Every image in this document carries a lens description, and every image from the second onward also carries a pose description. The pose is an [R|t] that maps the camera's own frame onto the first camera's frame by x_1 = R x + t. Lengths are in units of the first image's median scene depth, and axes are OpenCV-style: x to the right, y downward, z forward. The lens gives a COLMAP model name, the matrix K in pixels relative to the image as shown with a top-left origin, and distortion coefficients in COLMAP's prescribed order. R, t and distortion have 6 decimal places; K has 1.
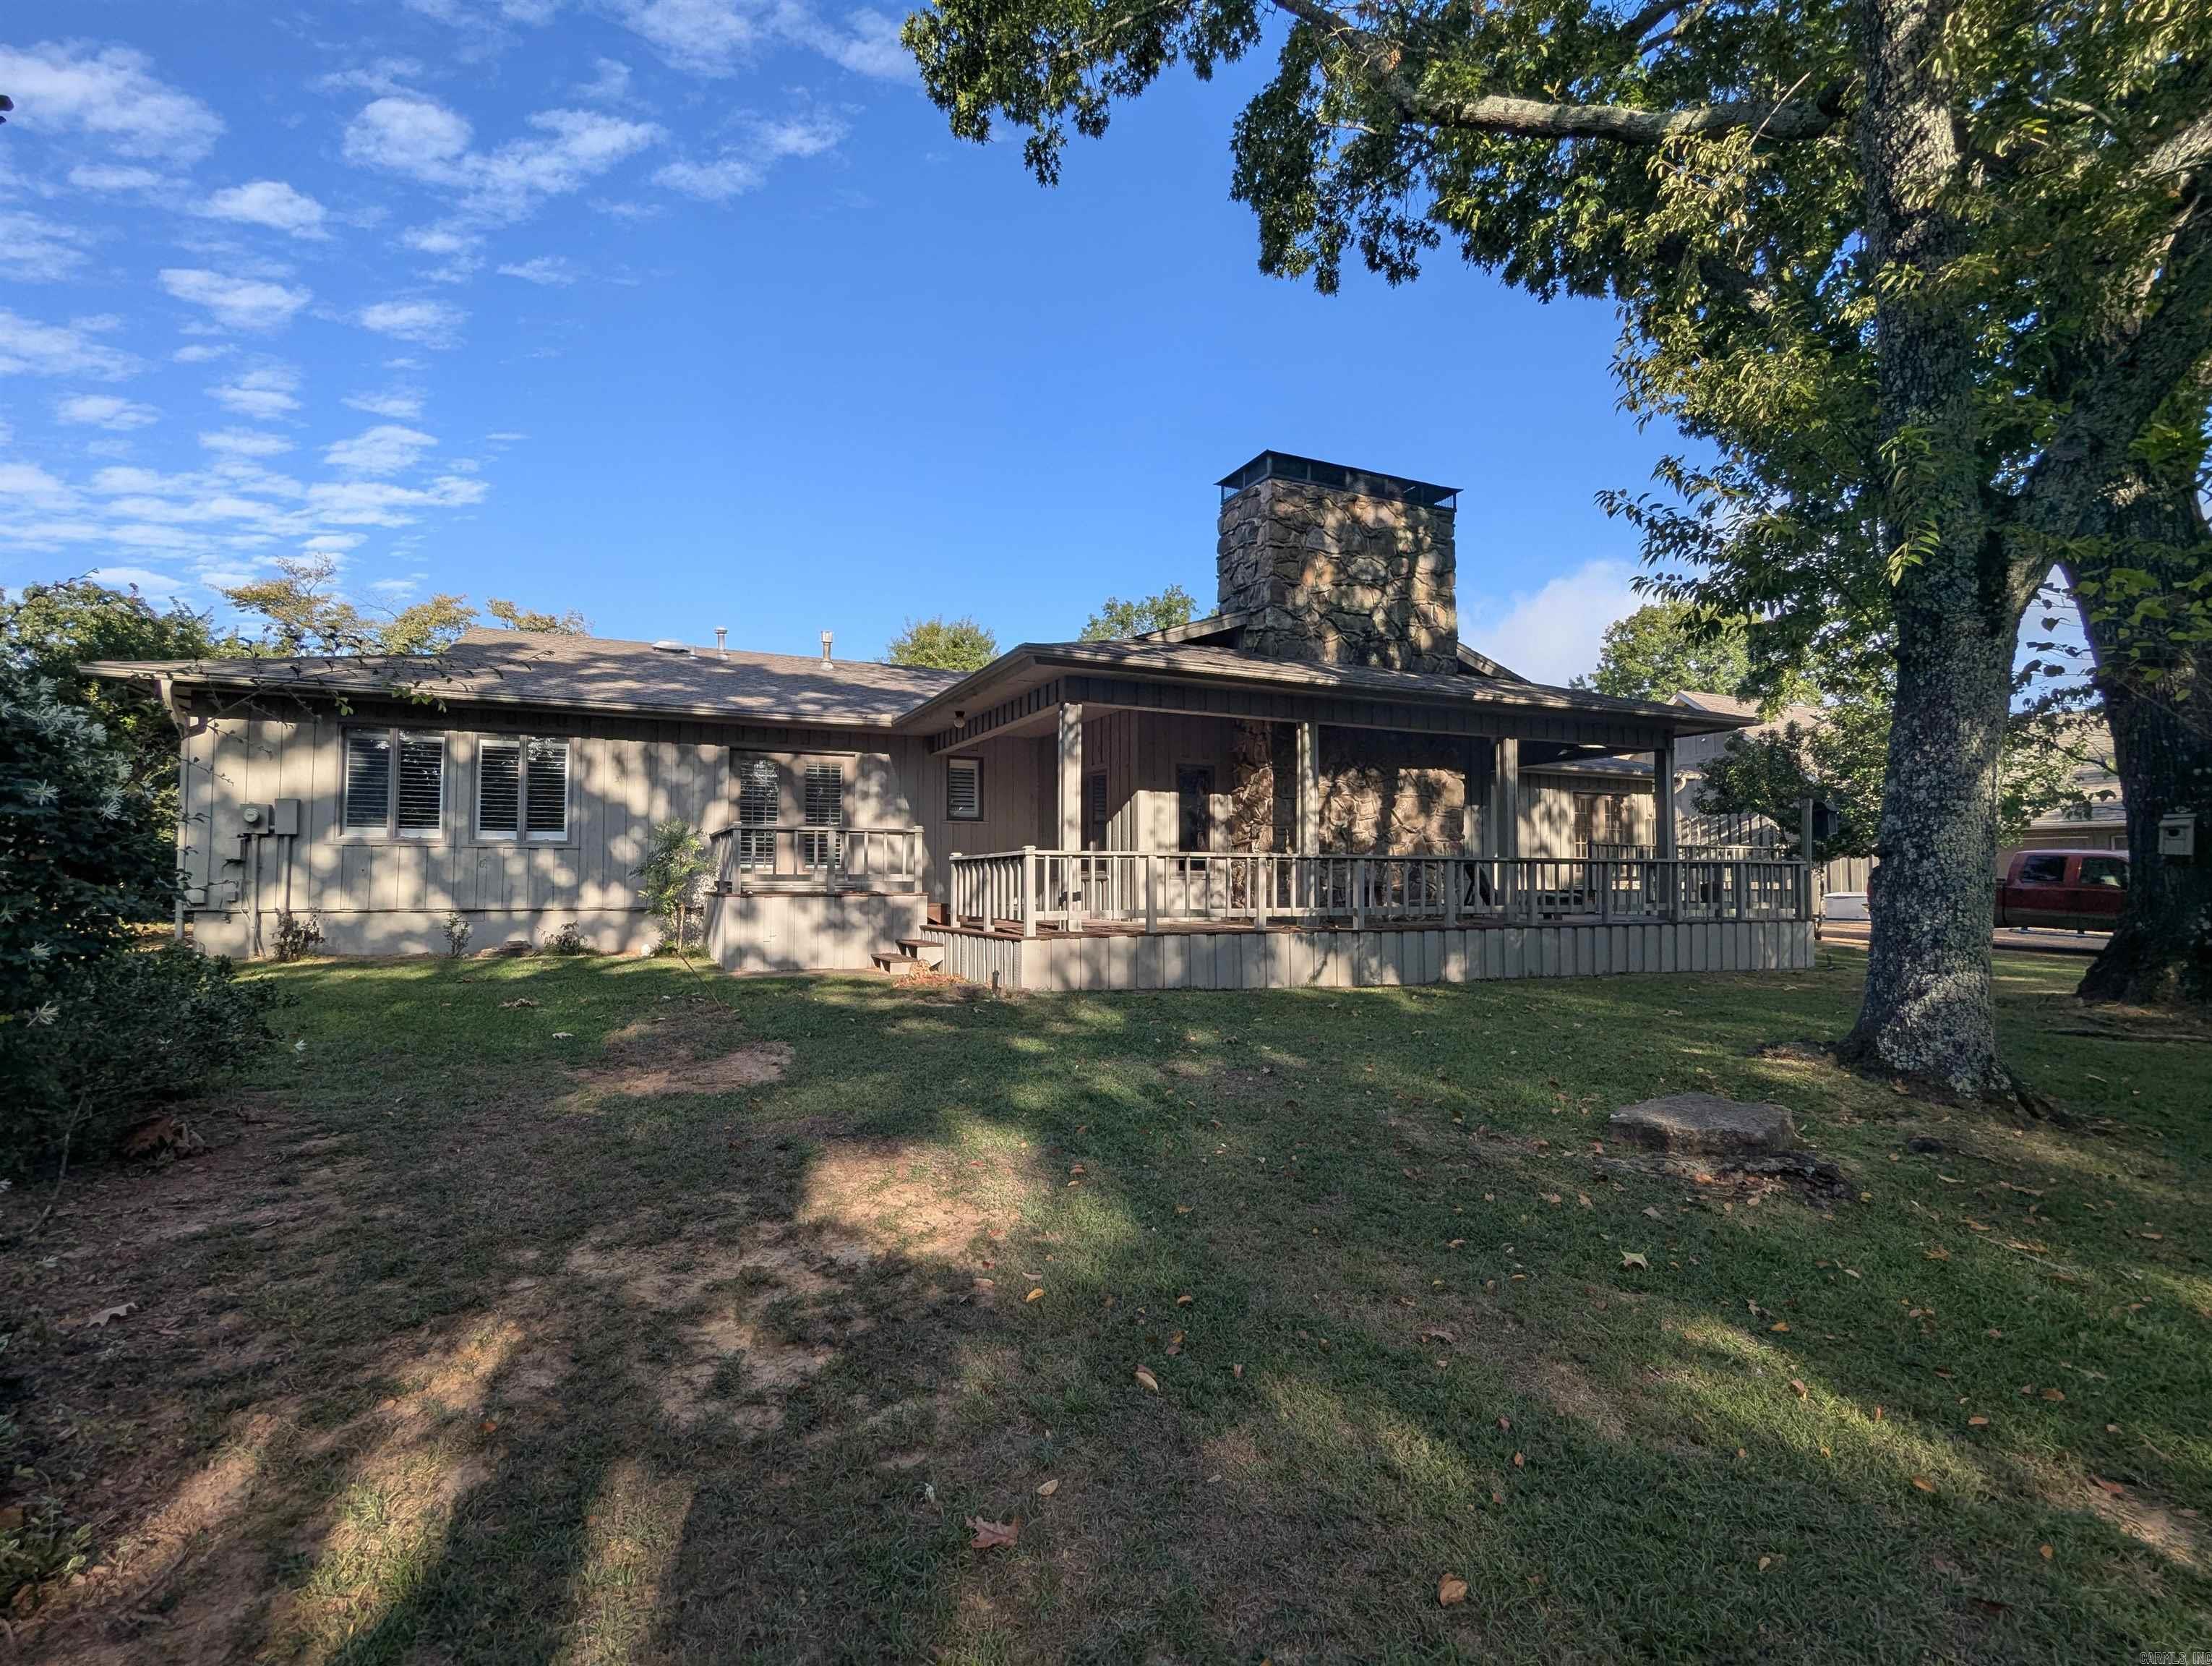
lens RADIAL K [[1047.6, 0, 1104.9], [0, 1047.6, 842.5], [0, 0, 1]] dist [0.001761, 0.001746]
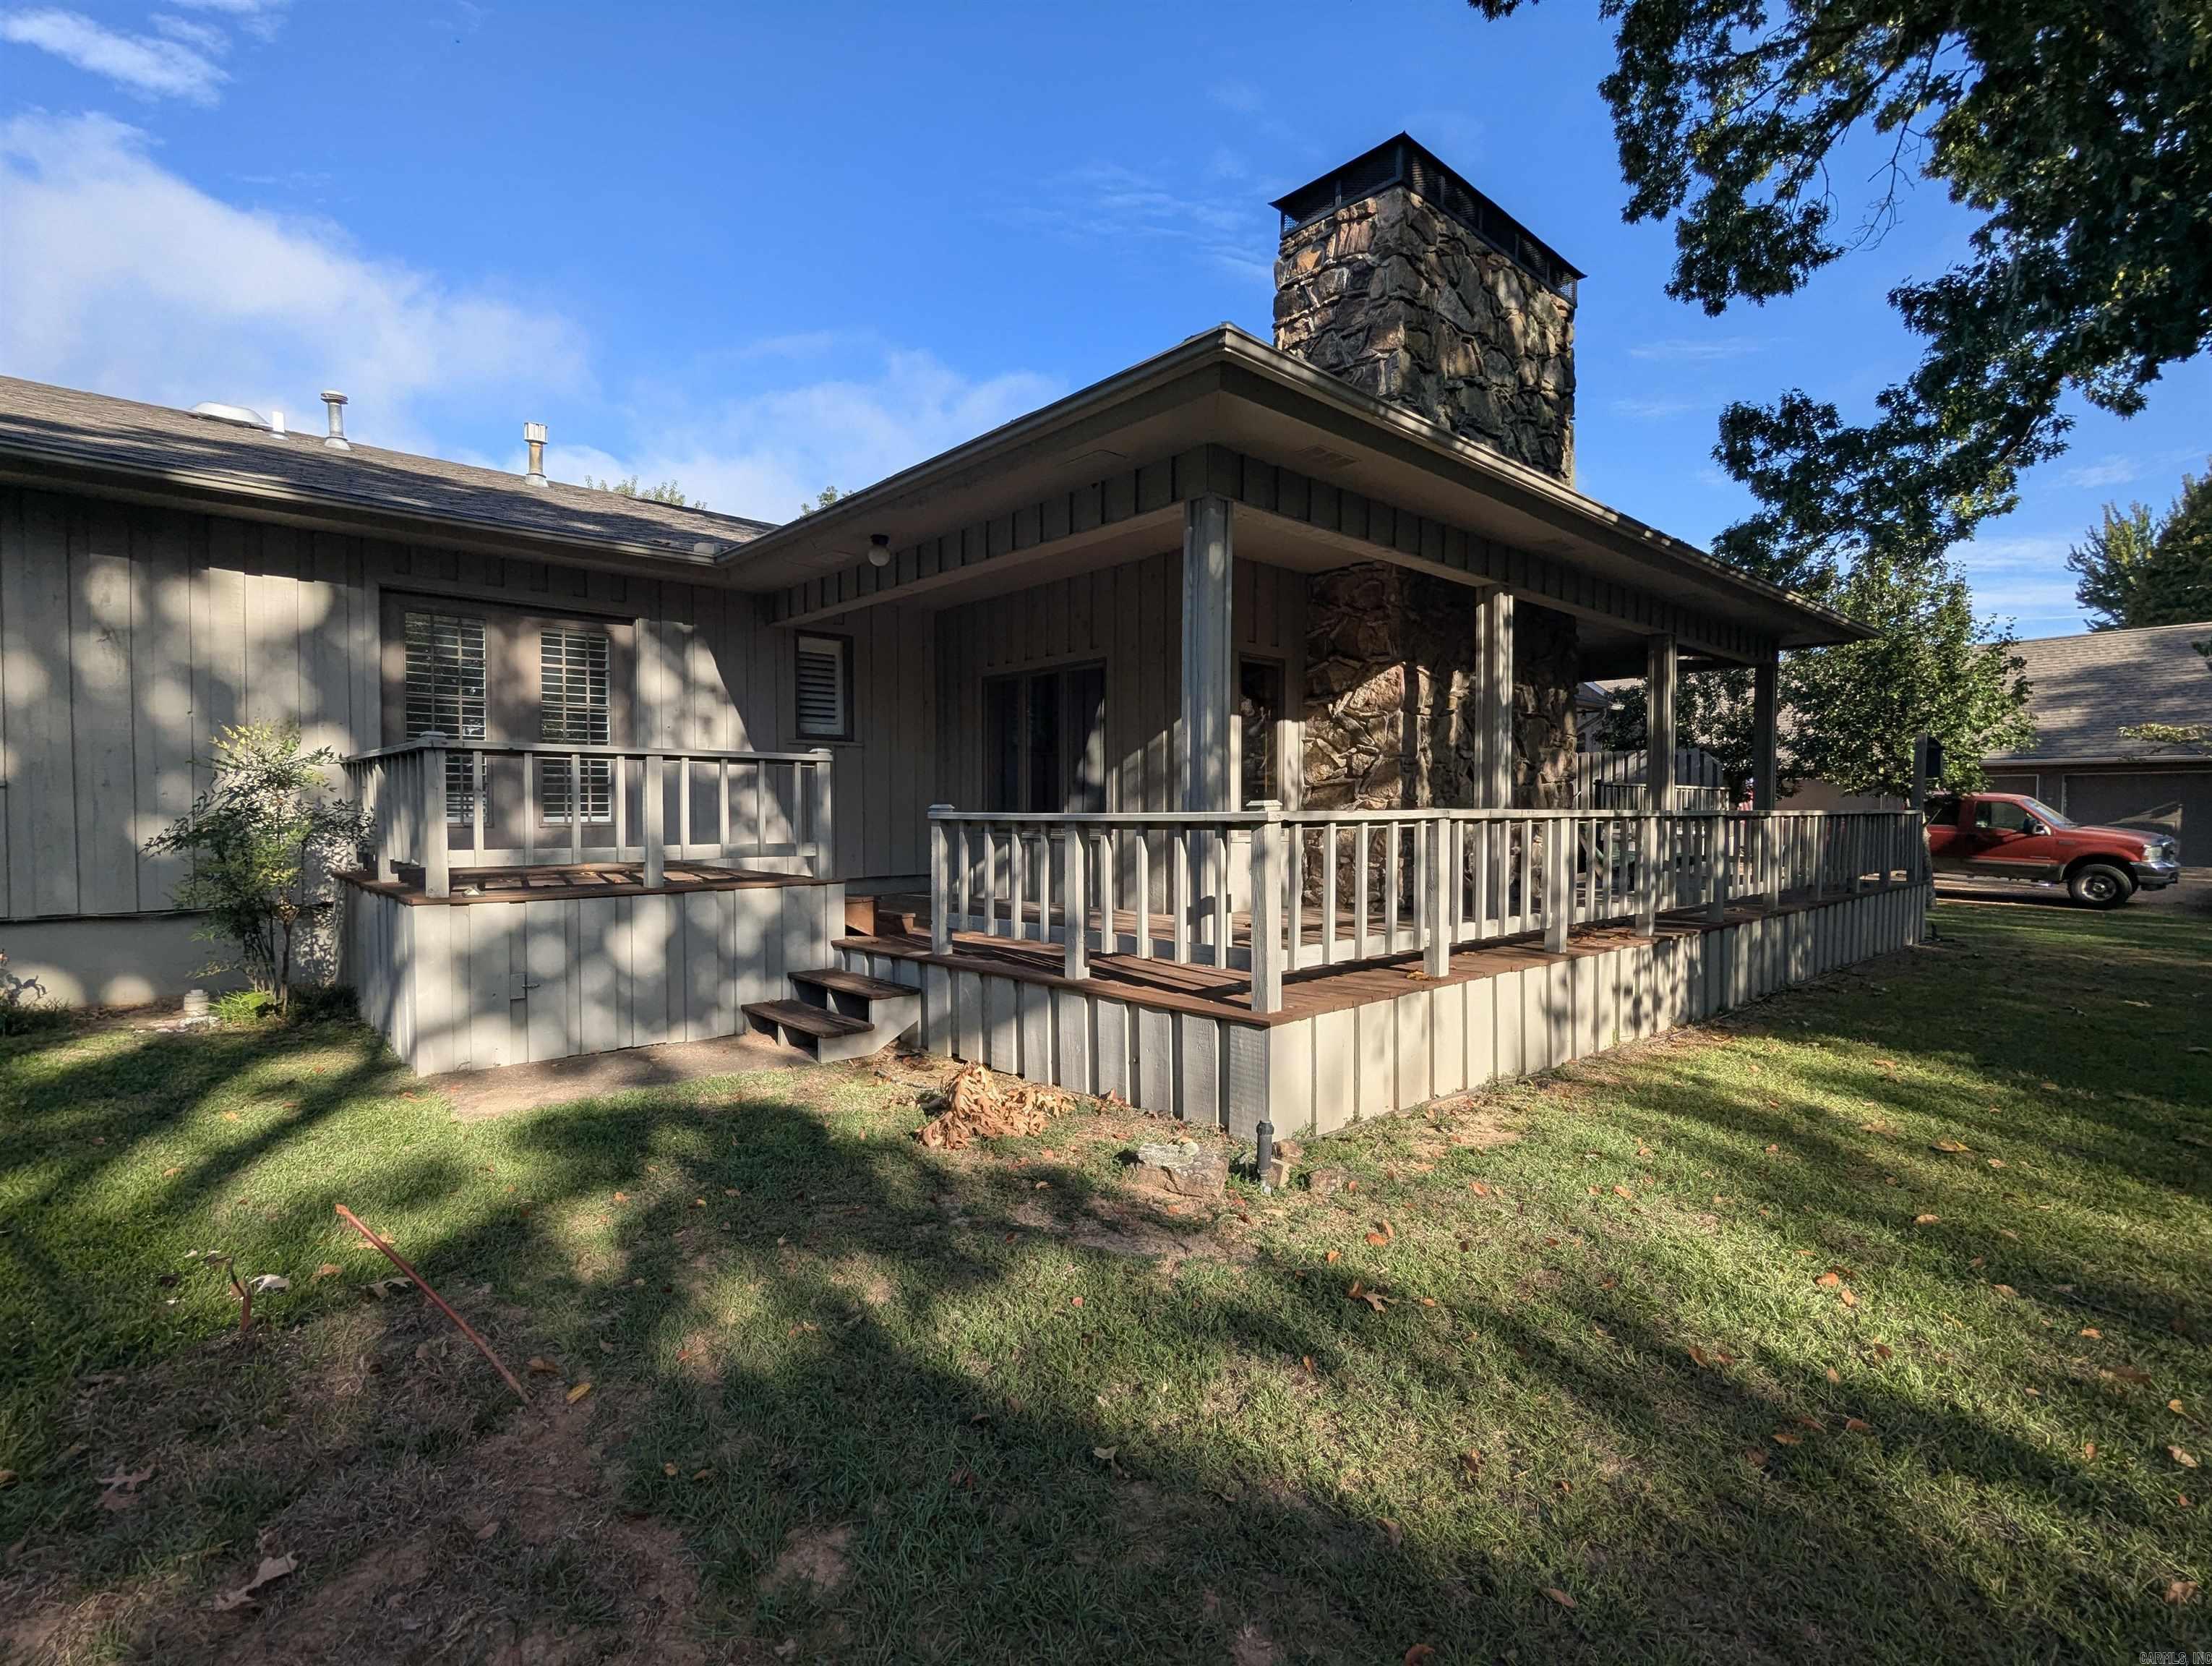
lens RADIAL K [[1047.6, 0, 1113.8], [0, 1047.6, 842.1], [0, 0, 1]] dist [0.001761, 0.001746]
pose [[0.954827, -0.002416, 0.297152, -0.183688], [-0.016837, 0.997921, 0.062214, -0.003046], [-0.296684, -0.064406, 0.952801, 0.441755]]
